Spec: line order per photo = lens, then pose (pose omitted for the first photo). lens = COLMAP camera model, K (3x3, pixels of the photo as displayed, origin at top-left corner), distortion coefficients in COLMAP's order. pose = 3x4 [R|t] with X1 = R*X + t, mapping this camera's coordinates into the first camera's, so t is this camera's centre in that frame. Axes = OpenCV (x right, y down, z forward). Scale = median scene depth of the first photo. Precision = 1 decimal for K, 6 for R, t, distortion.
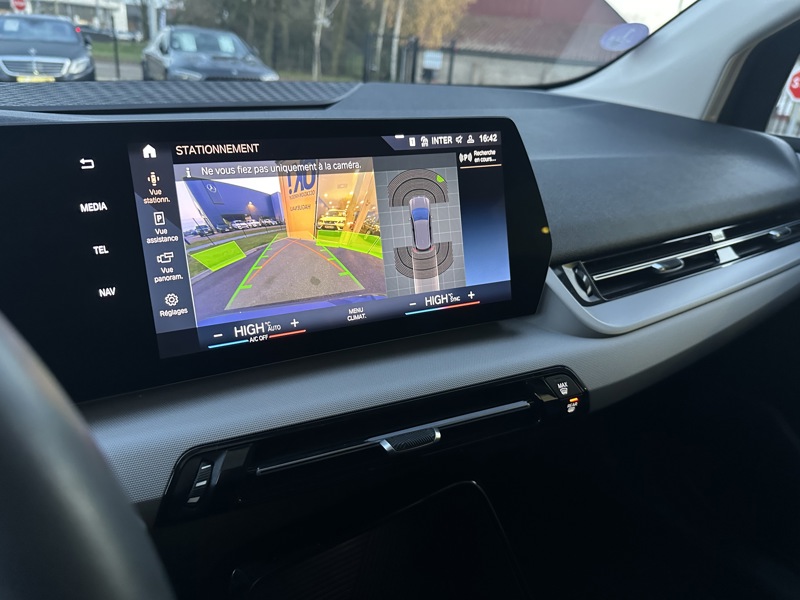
lens RADIAL K [[566.7, 0, 391.5], [0, 566.7, 300.3], [0, 0, 1]] dist [0.059753, -0.066087]
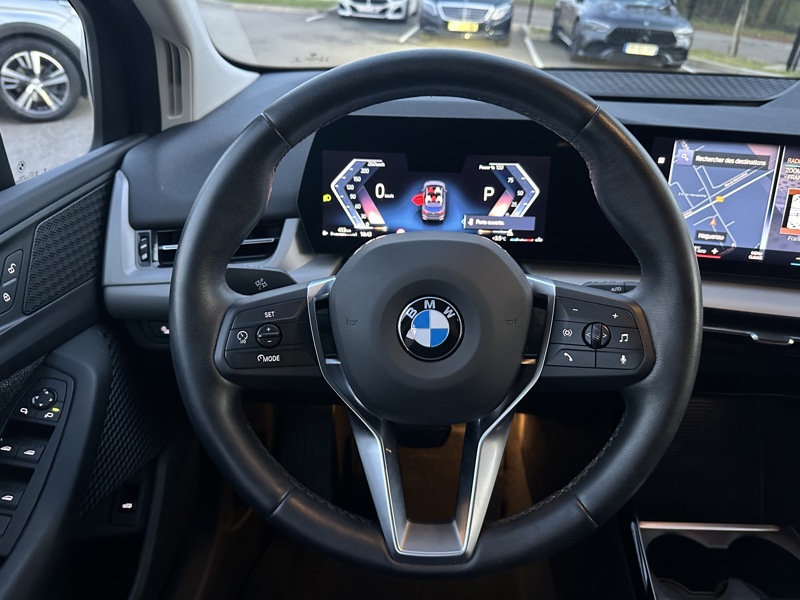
lens RADIAL K [[578.3, 0, 397.3], [0, 578.3, 299.8], [0, 0, 1]] dist [0.008825, -0.032792]
pose [[0.819668, 0.265897, -0.507389, -0.025679], [-0.224774, 0.963999, 0.142068, 0.108724], [0.526898, -0.002401, 0.849925, -0.706353]]
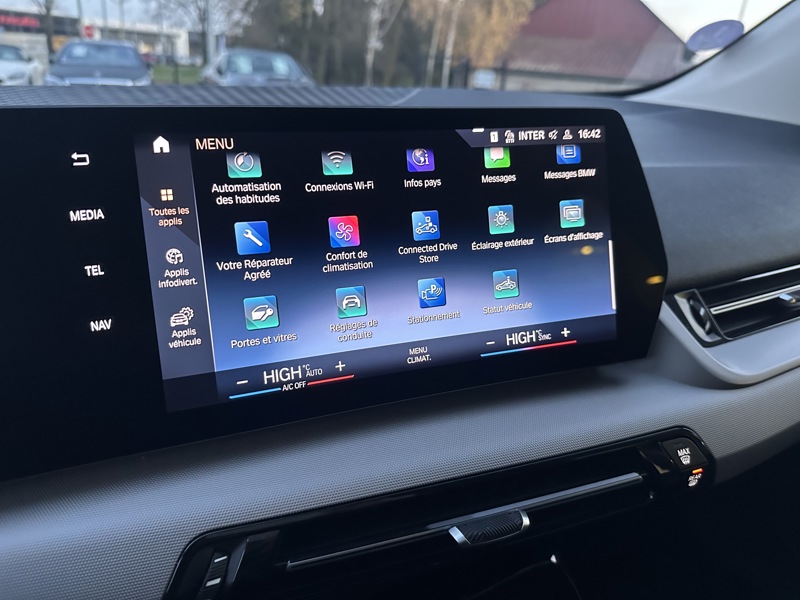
lens RADIAL K [[571.7, 0, 400.0], [0, 571.7, 300.0], [0, 0, 1]] dist [0.040581, -0.066164]
pose [[0.997635, 0.016652, -0.066682, -0.028790], [-0.018920, 0.999259, -0.033529, -0.019395], [0.066074, 0.034711, 0.997211, 0.165202]]
